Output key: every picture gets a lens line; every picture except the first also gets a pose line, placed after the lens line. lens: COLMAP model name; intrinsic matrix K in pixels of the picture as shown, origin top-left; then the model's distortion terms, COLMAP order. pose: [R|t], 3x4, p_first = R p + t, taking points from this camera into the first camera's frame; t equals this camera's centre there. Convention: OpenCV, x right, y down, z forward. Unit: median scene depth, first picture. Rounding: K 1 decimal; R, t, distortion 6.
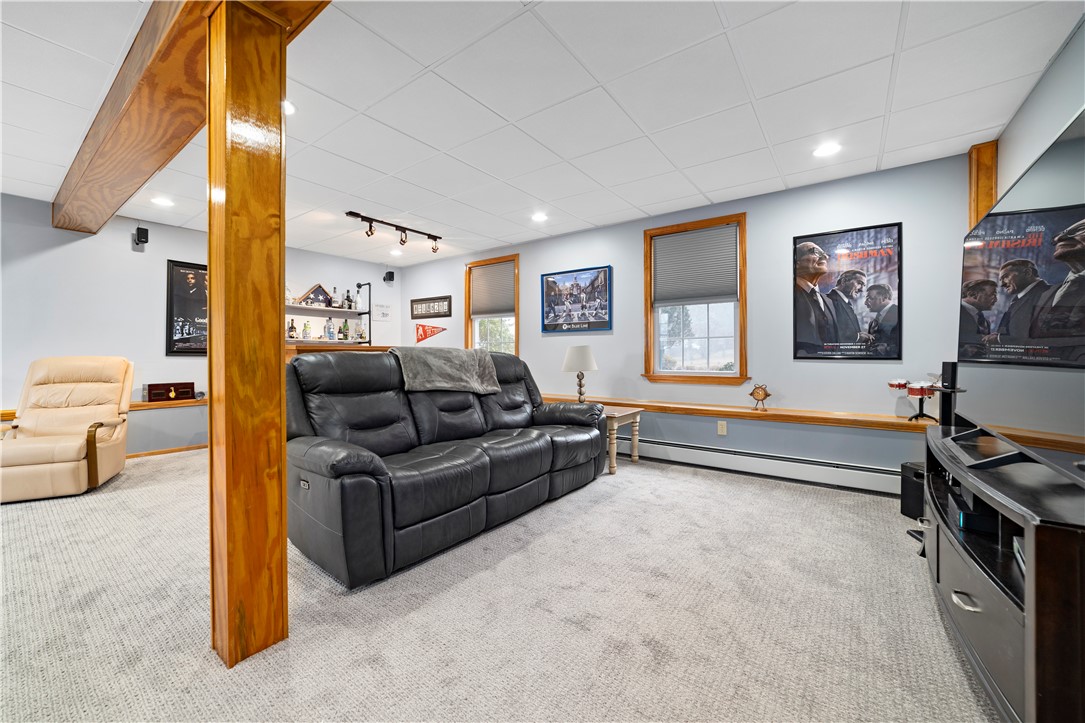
lens RADIAL K [[425.7, 0, 542.4], [0, 425.7, 356.7], [0, 0, 1]] dist [-0.015770, 0.001798]
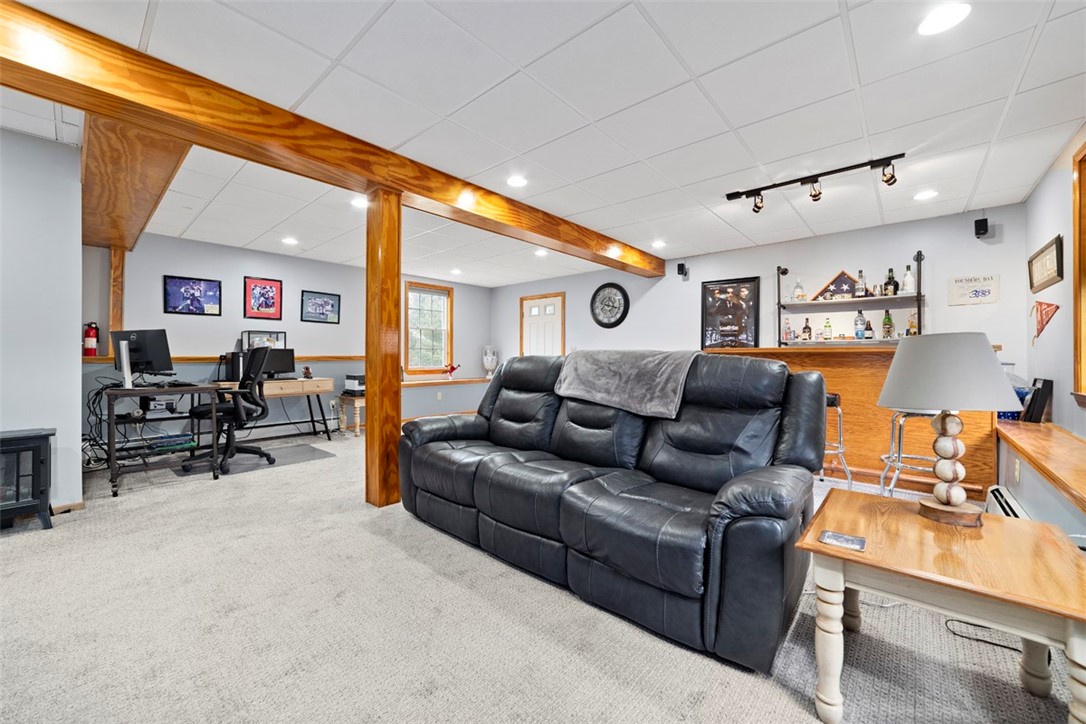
lens RADIAL K [[426.0, 0, 546.5], [0, 426.0, 357.0], [0, 0, 1]] dist [-0.015770, 0.001798]
pose [[-0.087118, 0.002511, -0.996195, 0.377439], [-0.007403, 0.999968, 0.003168, -0.006731], [0.996171, 0.007651, -0.087096, 0.590887]]
